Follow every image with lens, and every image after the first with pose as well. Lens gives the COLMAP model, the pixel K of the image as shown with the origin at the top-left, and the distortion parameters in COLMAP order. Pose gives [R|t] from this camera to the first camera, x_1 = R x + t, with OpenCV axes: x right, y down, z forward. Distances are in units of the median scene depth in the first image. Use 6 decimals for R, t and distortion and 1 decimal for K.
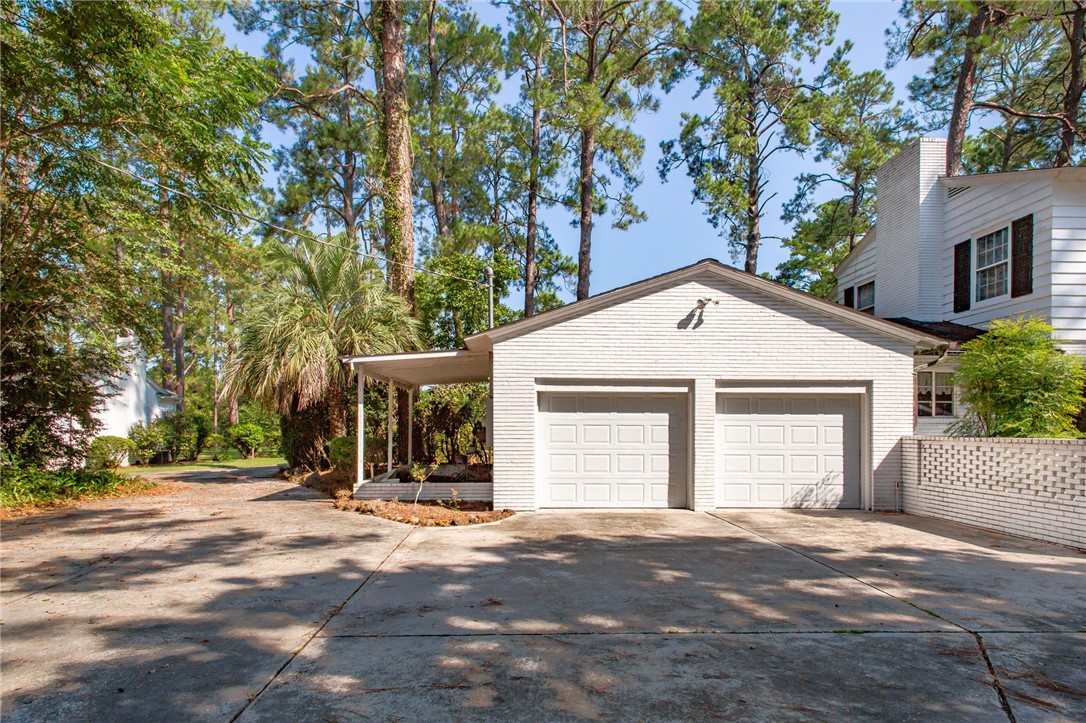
lens RADIAL K [[608.6, 0, 526.7], [0, 608.6, 420.0], [0, 0, 1]] dist [0.028816, -0.000604]
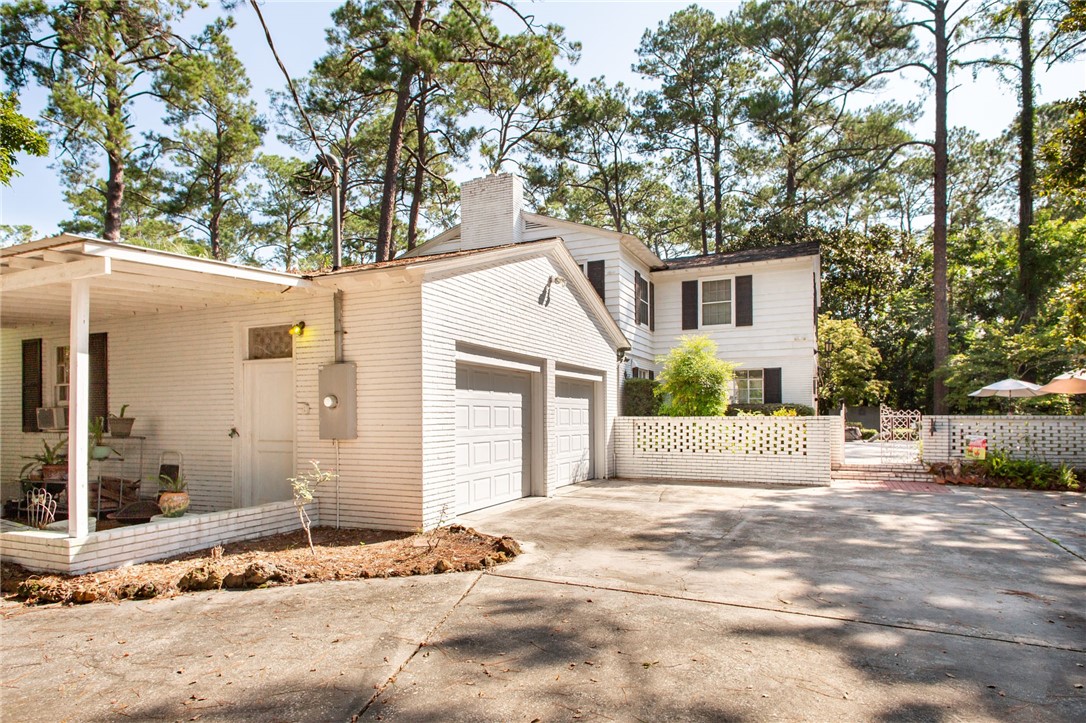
lens RADIAL K [[608.6, 0, 526.7], [0, 608.6, 420.0], [0, 0, 1]] dist [0.028816, -0.000604]
pose [[0.473398, -0.011764, 0.880770, -0.577506], [-0.003787, 0.999874, 0.015390, 0.012792], [-0.880840, -0.010621, 0.473294, 0.578958]]
